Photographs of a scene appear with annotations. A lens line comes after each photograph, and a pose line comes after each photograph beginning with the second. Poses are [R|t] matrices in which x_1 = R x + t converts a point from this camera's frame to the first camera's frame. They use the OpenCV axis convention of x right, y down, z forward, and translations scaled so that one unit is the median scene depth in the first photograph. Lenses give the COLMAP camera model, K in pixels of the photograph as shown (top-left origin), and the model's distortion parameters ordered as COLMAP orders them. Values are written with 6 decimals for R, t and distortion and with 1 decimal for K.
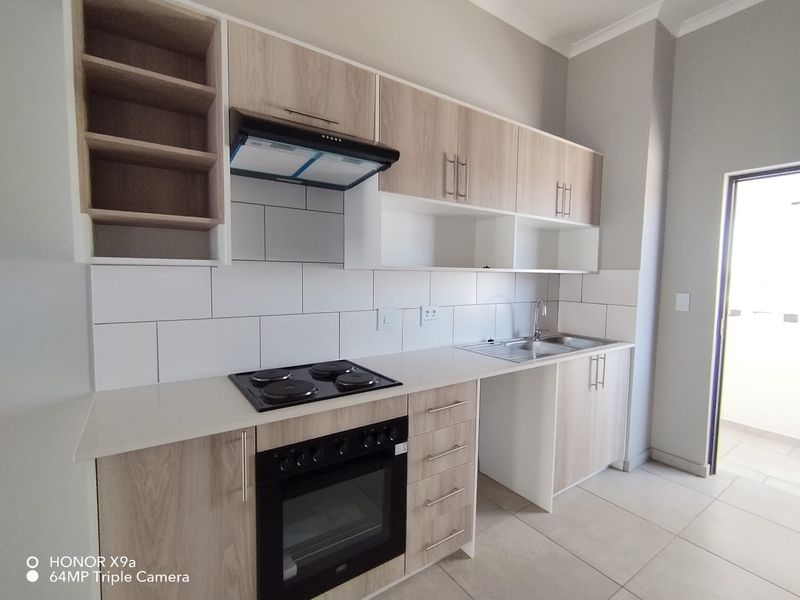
lens RADIAL K [[378.9, 0, 395.2], [0, 378.9, 297.0], [0, 0, 1]] dist [-0.001952, 0.000802]
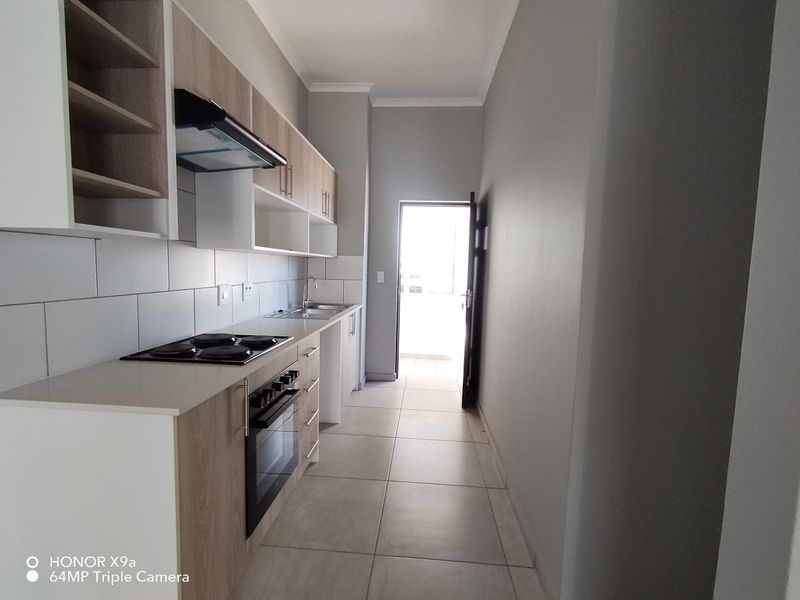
lens RADIAL K [[378.9, 0, 398.6], [0, 378.9, 297.6], [0, 0, 1]] dist [-0.001952, 0.000802]
pose [[0.626381, -0.061816, 0.777062, -0.475801], [0.035353, 0.998078, 0.050900, 0.023581], [-0.778715, -0.004411, 0.627363, -0.069482]]
